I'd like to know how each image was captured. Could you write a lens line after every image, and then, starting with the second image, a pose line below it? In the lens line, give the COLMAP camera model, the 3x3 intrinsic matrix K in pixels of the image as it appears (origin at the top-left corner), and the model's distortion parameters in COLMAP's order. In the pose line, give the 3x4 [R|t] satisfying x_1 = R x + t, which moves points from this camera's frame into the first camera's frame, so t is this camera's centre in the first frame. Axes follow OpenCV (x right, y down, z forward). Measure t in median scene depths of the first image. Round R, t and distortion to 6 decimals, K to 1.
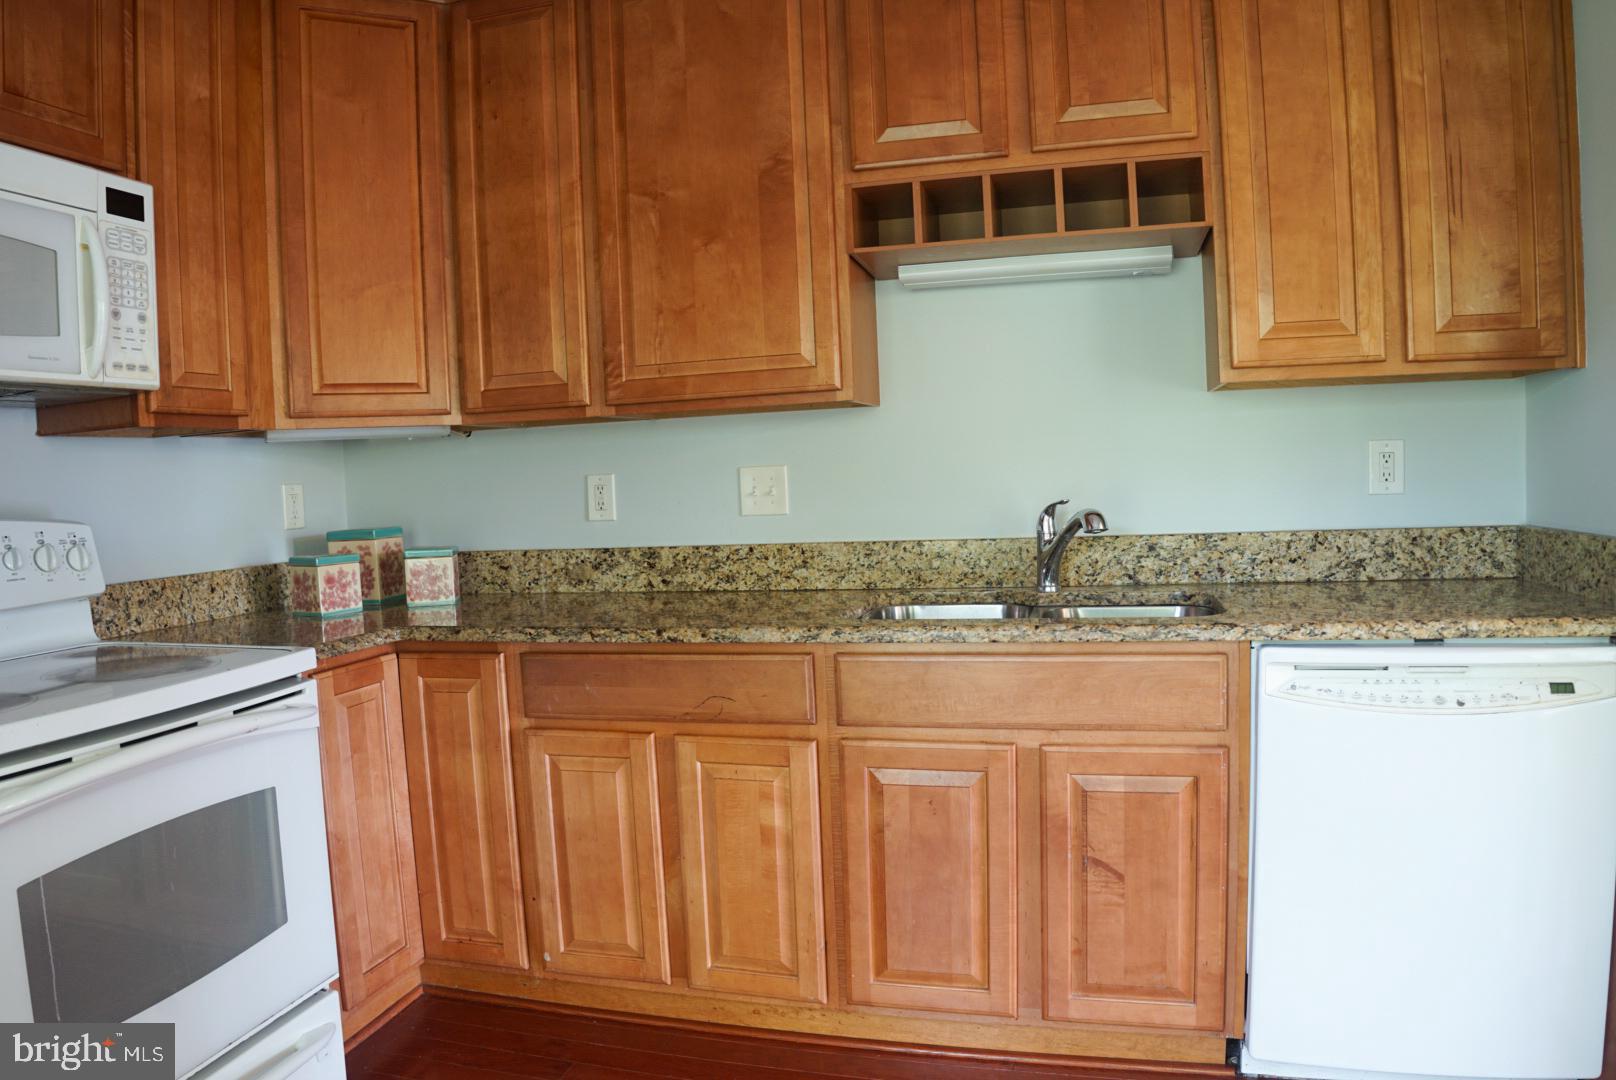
lens RADIAL K [[1059.0, 0, 814.1], [0, 1059.0, 539.5], [0, 0, 1]] dist [-0.140607, 0.043775]
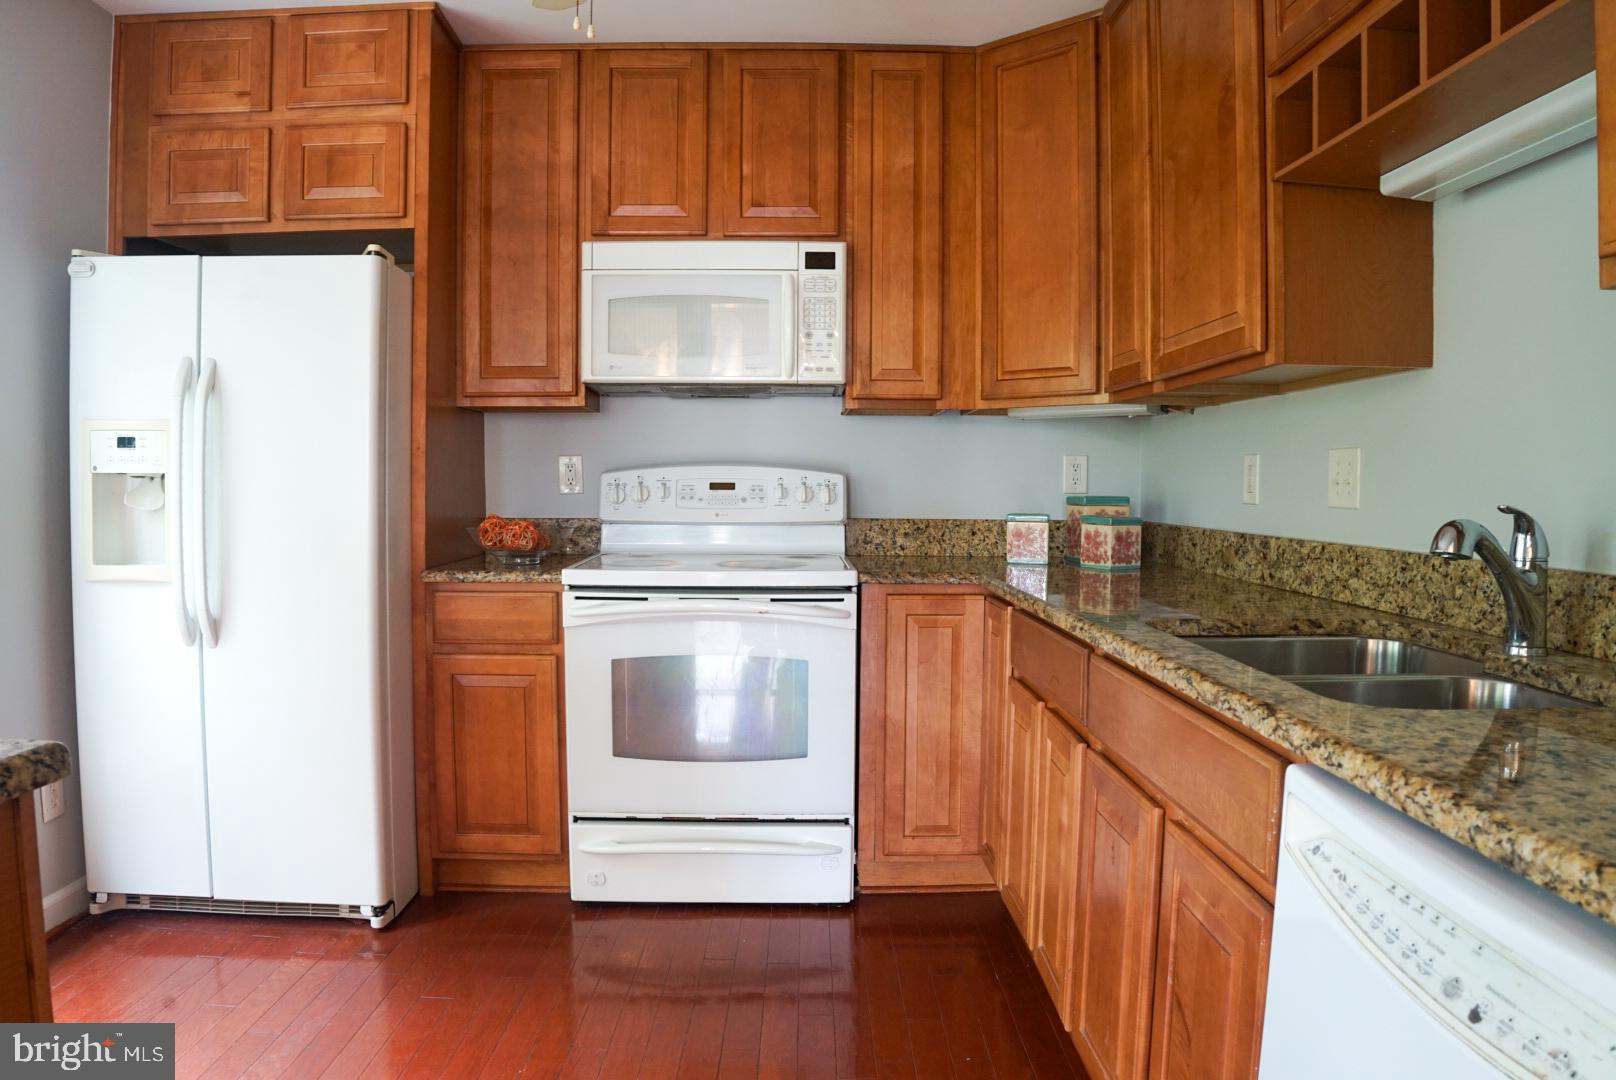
lens RADIAL K [[1059.0, 0, 814.1], [0, 1059.0, 539.5], [0, 0, 1]] dist [-0.140607, 0.043775]
pose [[0.280573, 0.095104, -0.955109, 0.712529], [-0.078346, 0.994028, 0.075964, -0.032474], [0.956630, 0.053515, 0.286348, 0.463214]]
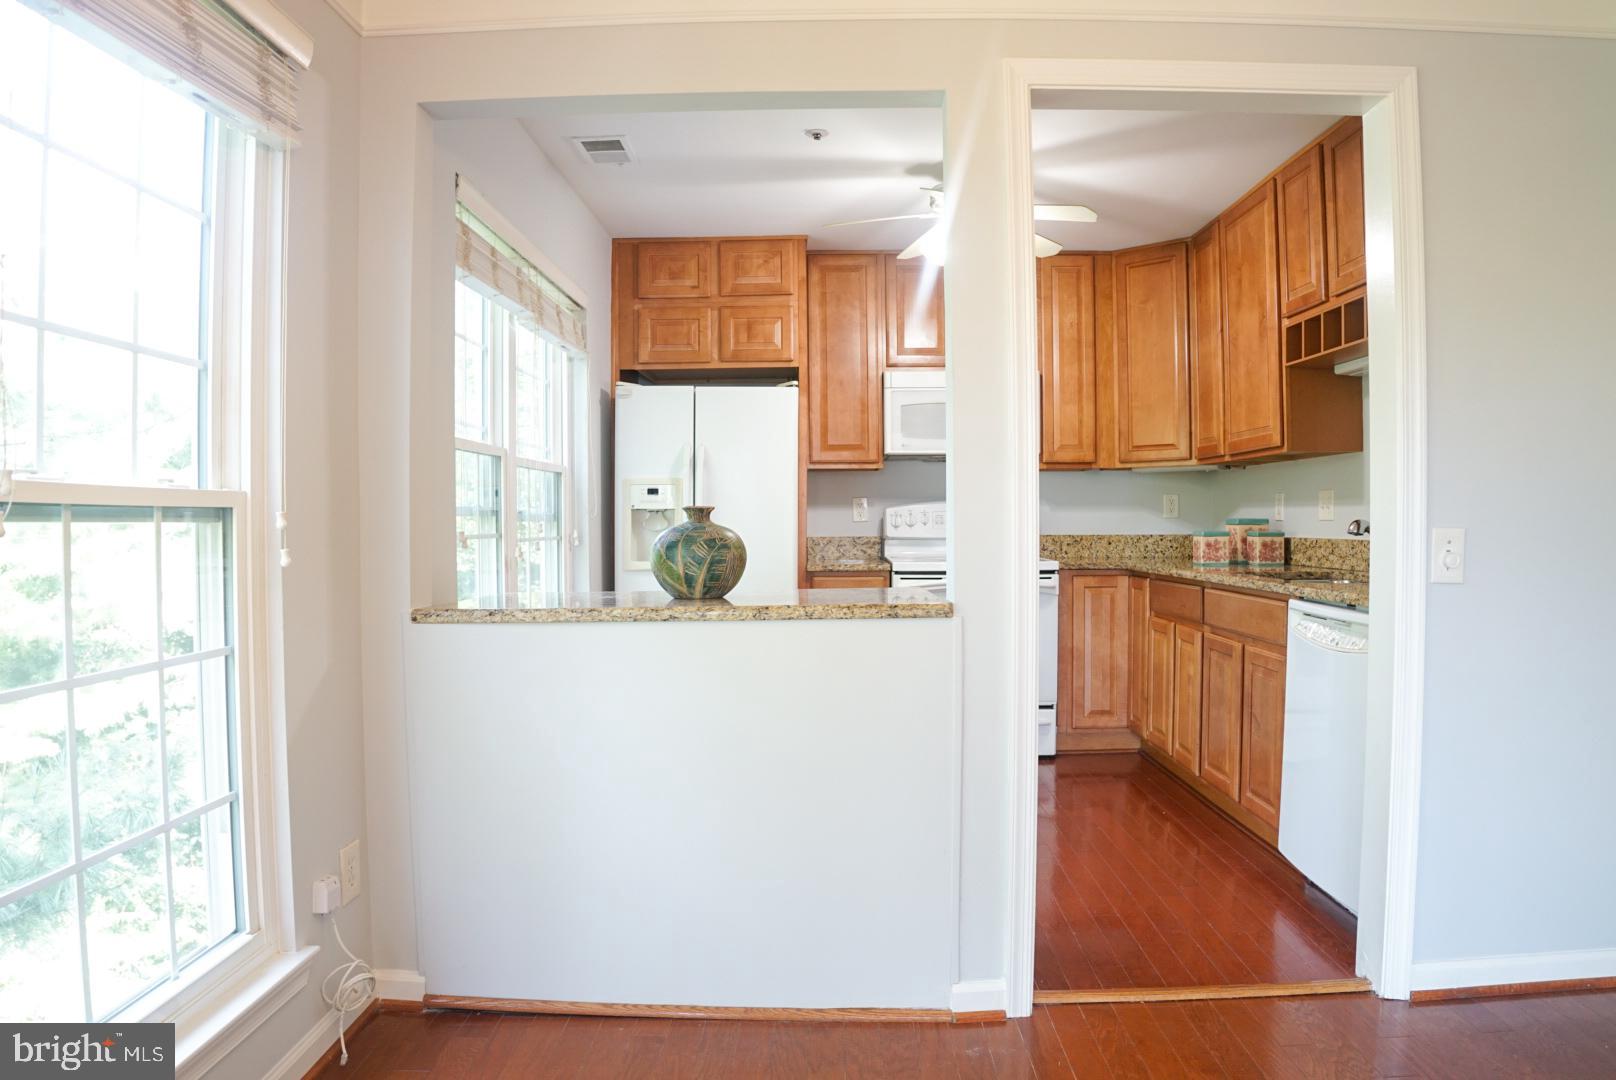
lens RADIAL K [[1059.0, 0, 814.1], [0, 1059.0, 539.5], [0, 0, 1]] dist [-0.140607, 0.043775]
pose [[0.248491, 0.057355, -0.966935, 1.503353], [-0.065956, 0.996930, 0.042184, -0.010465], [0.966386, 0.053293, 0.251511, -0.154983]]
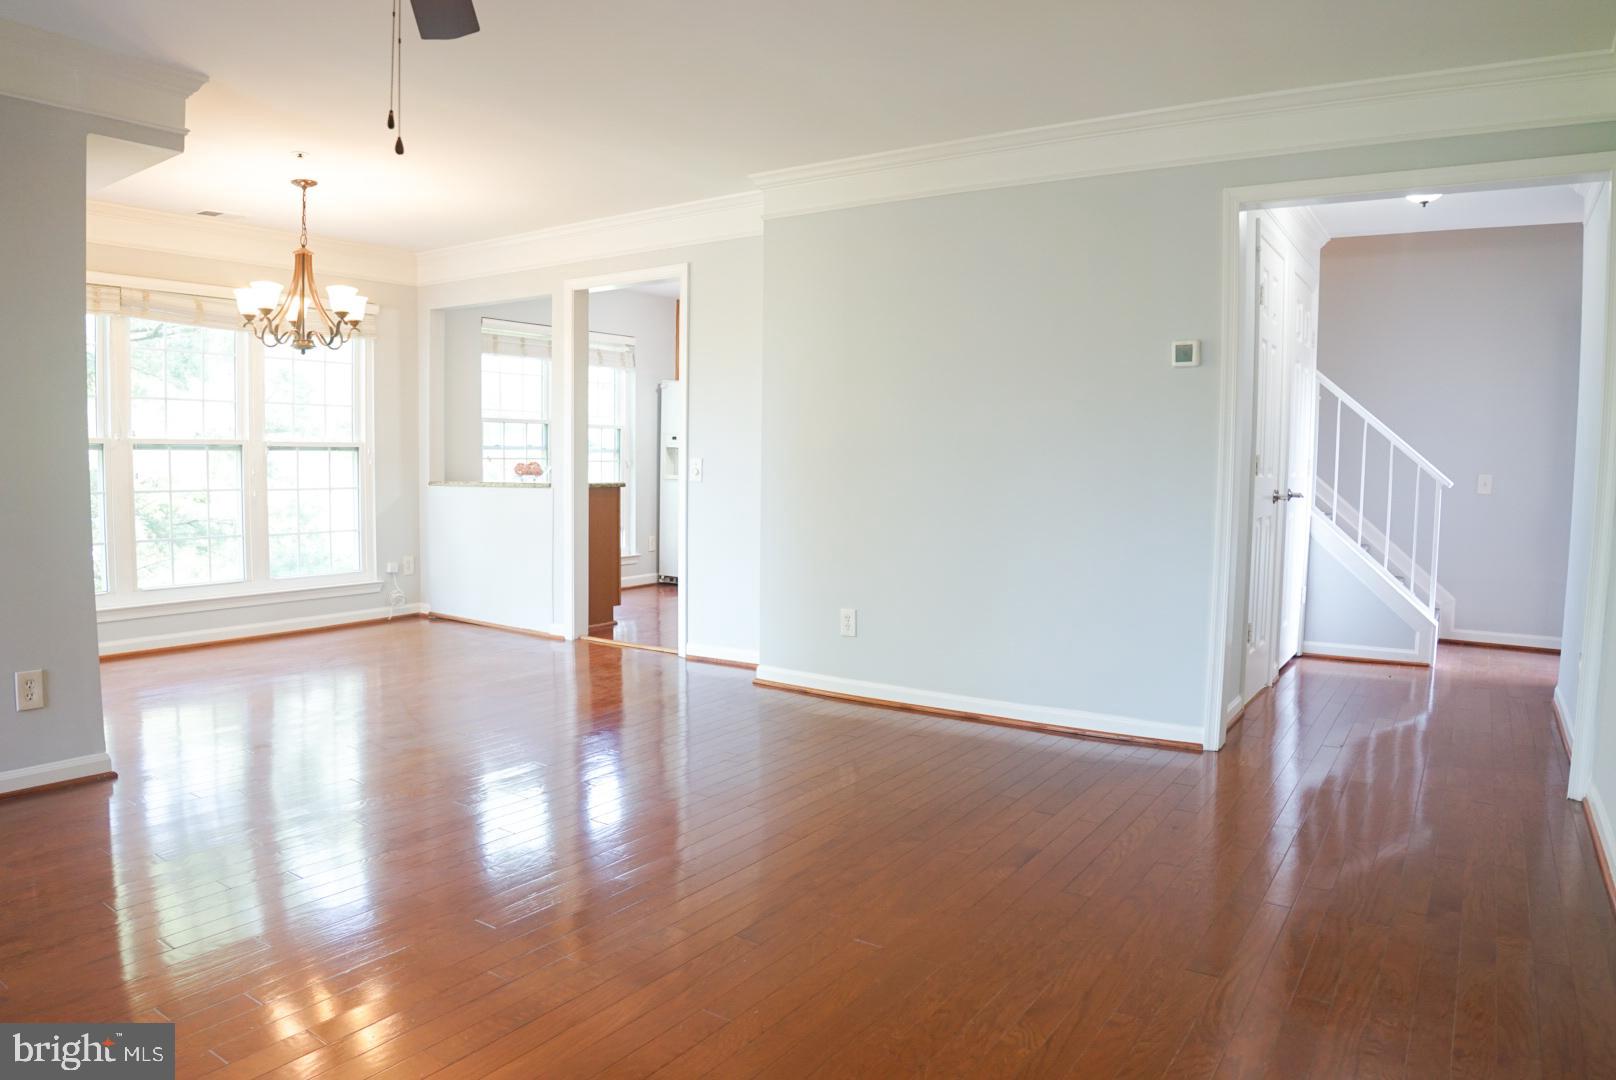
lens RADIAL K [[1059.0, 0, 814.1], [0, 1059.0, 539.5], [0, 0, 1]] dist [-0.140607, 0.043775]
pose [[-0.321486, 0.112761, -0.940176, 2.966552], [-0.059460, 0.988521, 0.138891, -0.196850], [0.945046, 0.100554, -0.311091, 1.775523]]
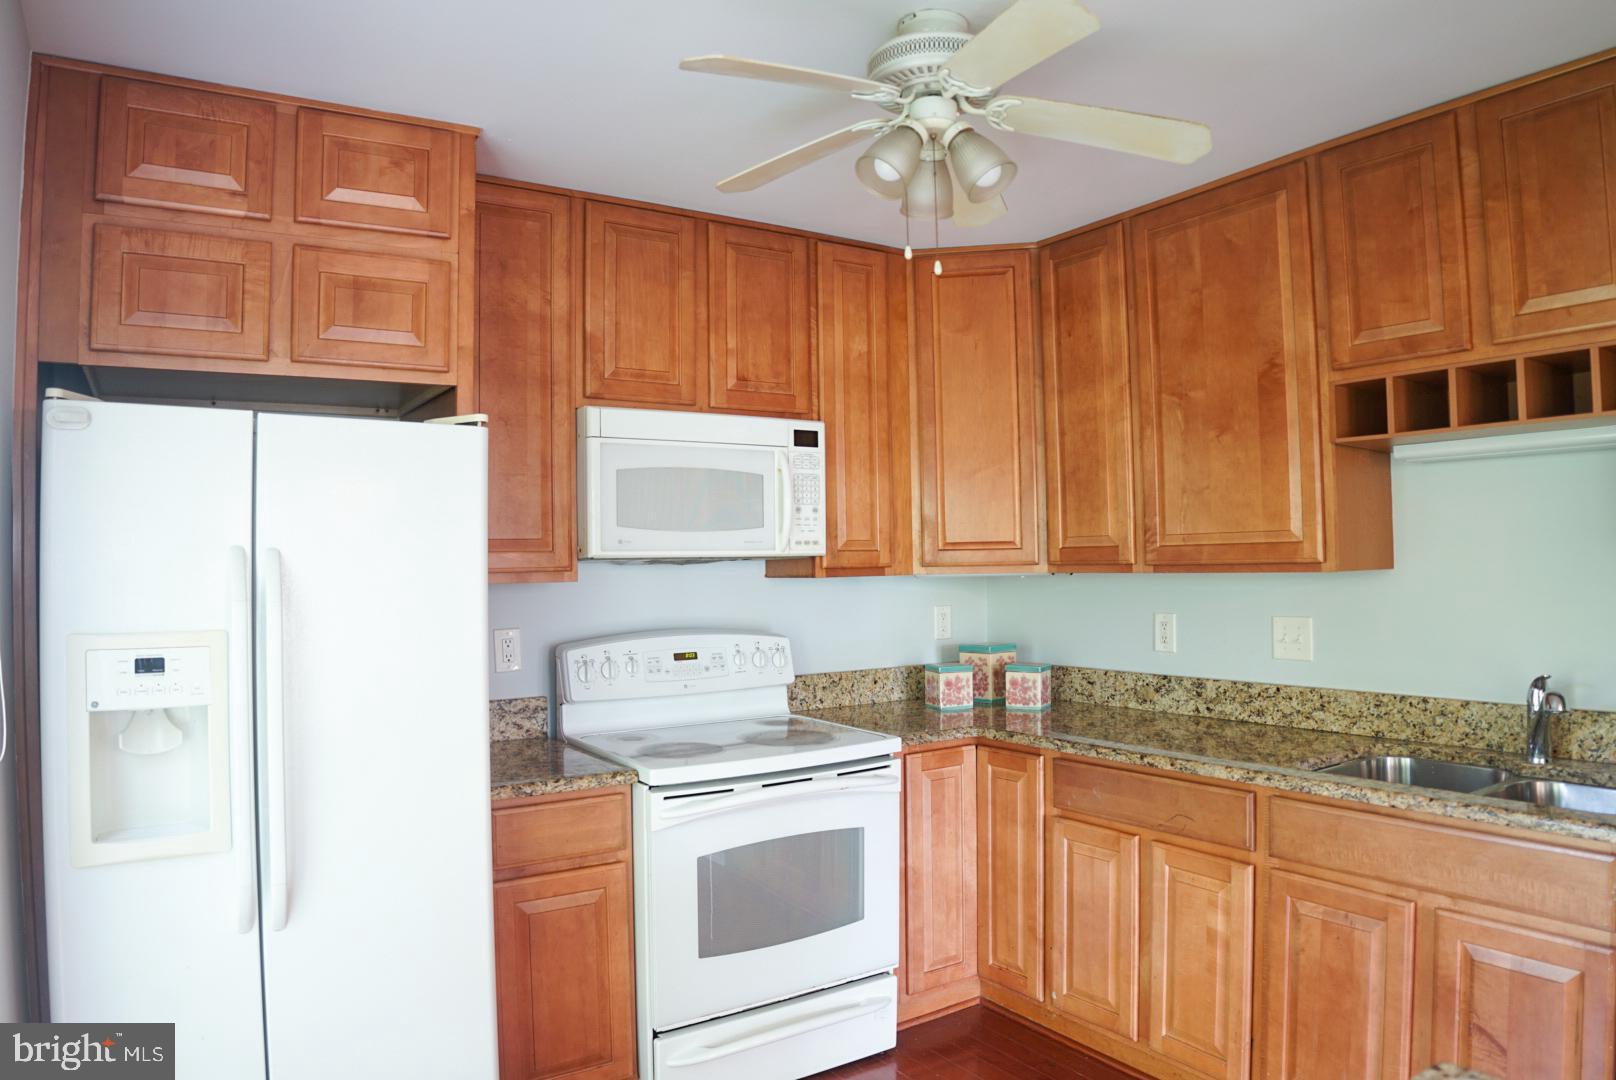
lens RADIAL K [[1059.0, 0, 814.1], [0, 1059.0, 539.5], [0, 0, 1]] dist [-0.140607, 0.043775]
pose [[0.747634, 0.014584, -0.663951, 0.355980], [-0.057003, 0.997478, -0.042278, -0.090786], [0.661660, 0.069456, 0.746580, -0.194561]]
